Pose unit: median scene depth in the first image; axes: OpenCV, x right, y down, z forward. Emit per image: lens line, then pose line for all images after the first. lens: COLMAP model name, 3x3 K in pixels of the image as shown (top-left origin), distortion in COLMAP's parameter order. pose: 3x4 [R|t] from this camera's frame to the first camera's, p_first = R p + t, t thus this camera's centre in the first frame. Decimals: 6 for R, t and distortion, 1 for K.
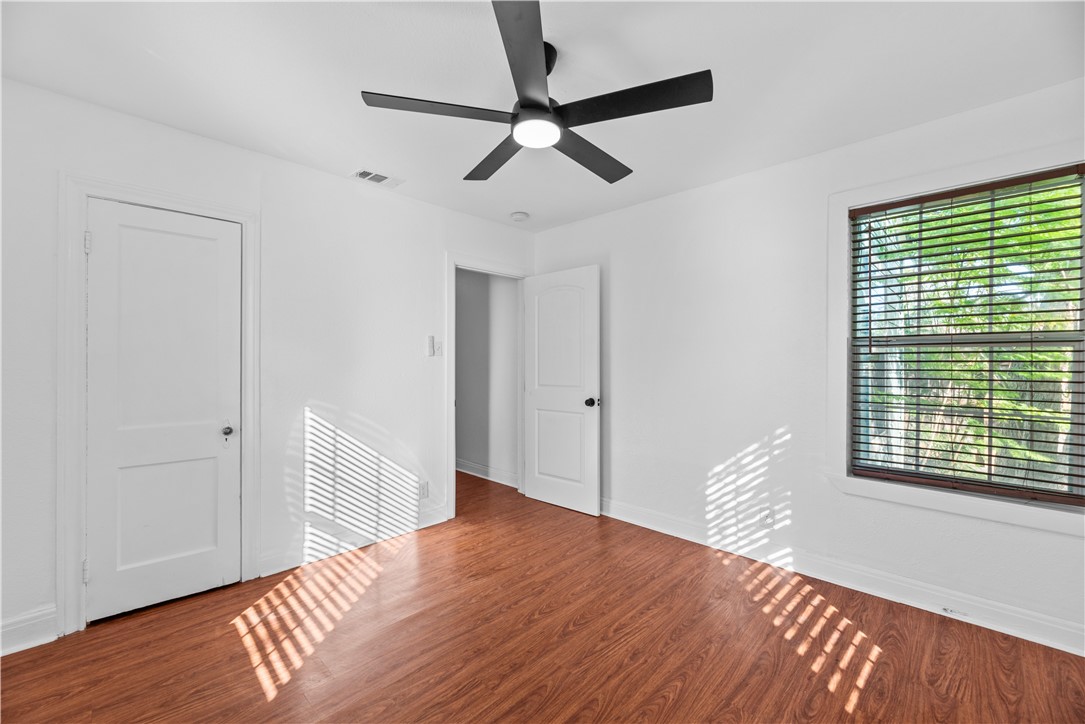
lens RADIAL K [[440.9, 0, 541.3], [0, 440.9, 366.4], [0, 0, 1]] dist [-0.002864, -0.000050]
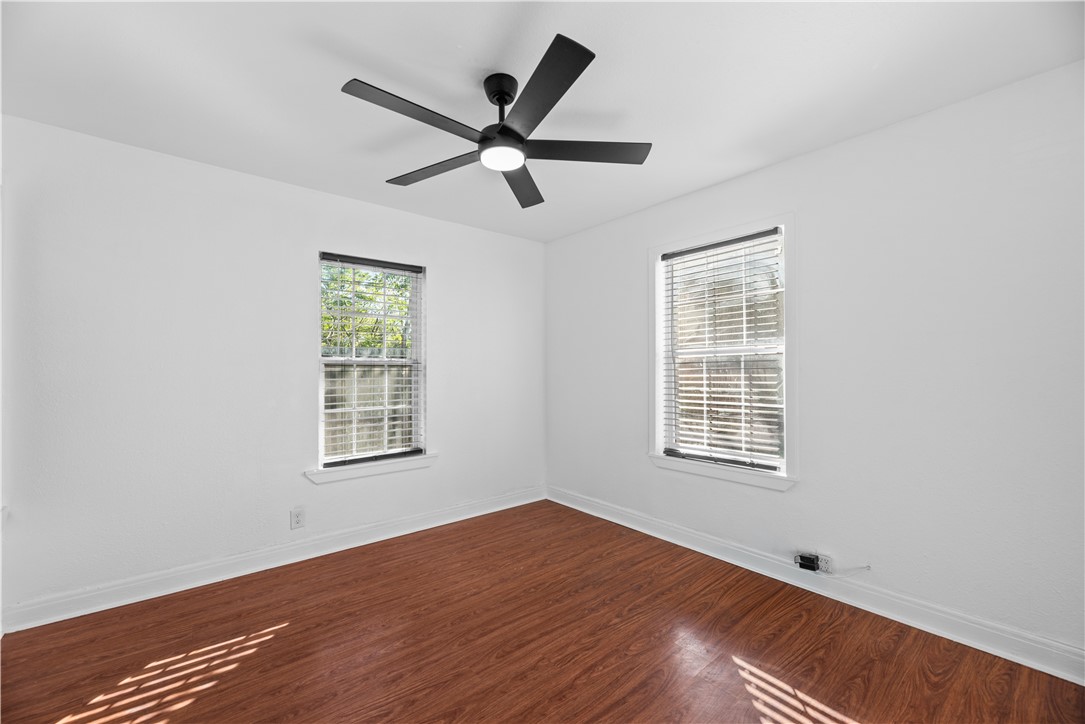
lens RADIAL K [[440.9, 0, 541.3], [0, 440.9, 366.4], [0, 0, 1]] dist [-0.002864, -0.000050]
pose [[-0.995068, 0.008365, 0.098838, -0.212160], [0.007689, 0.999944, -0.007224, -0.006134], [-0.098893, -0.006428, -0.995077, 2.032749]]
